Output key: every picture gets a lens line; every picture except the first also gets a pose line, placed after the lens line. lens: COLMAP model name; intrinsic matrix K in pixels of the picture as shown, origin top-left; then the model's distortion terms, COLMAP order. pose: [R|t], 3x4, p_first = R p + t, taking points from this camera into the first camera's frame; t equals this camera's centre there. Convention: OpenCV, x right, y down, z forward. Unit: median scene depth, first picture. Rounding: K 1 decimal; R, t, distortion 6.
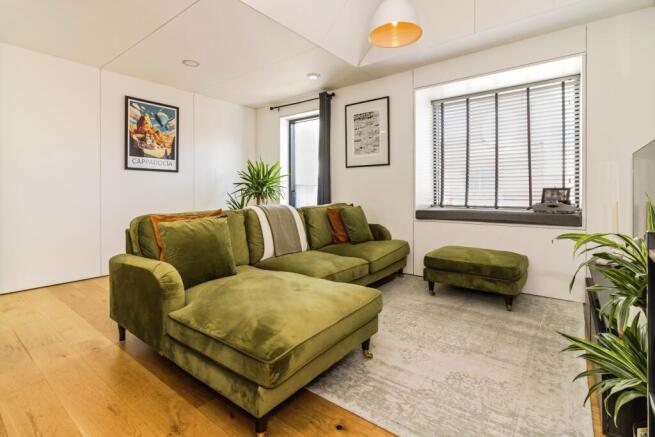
lens RADIAL K [[312.0, 0, 324.3], [0, 312.0, 193.1], [0, 0, 1]] dist [0.025794, 0.000982]
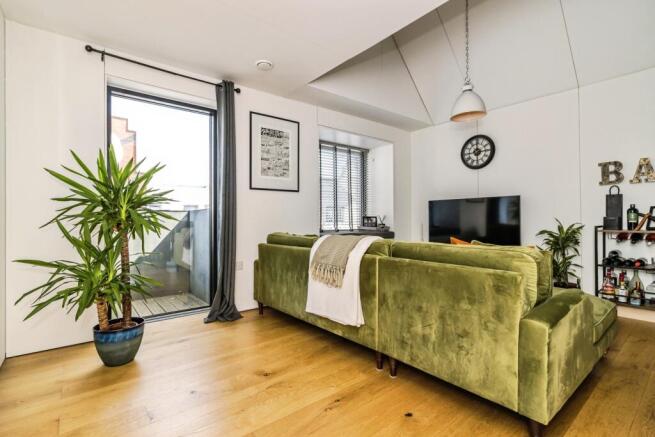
lens RADIAL K [[312.0, 0, 328.4], [0, 312.0, 217.9], [0, 0, 1]] dist [0.025794, 0.000982]
pose [[0.241481, -0.002378, 0.970403, -0.699457], [0.001121, 0.999997, 0.002172, -0.009376], [-0.970405, 0.000564, 0.241483, 0.645221]]
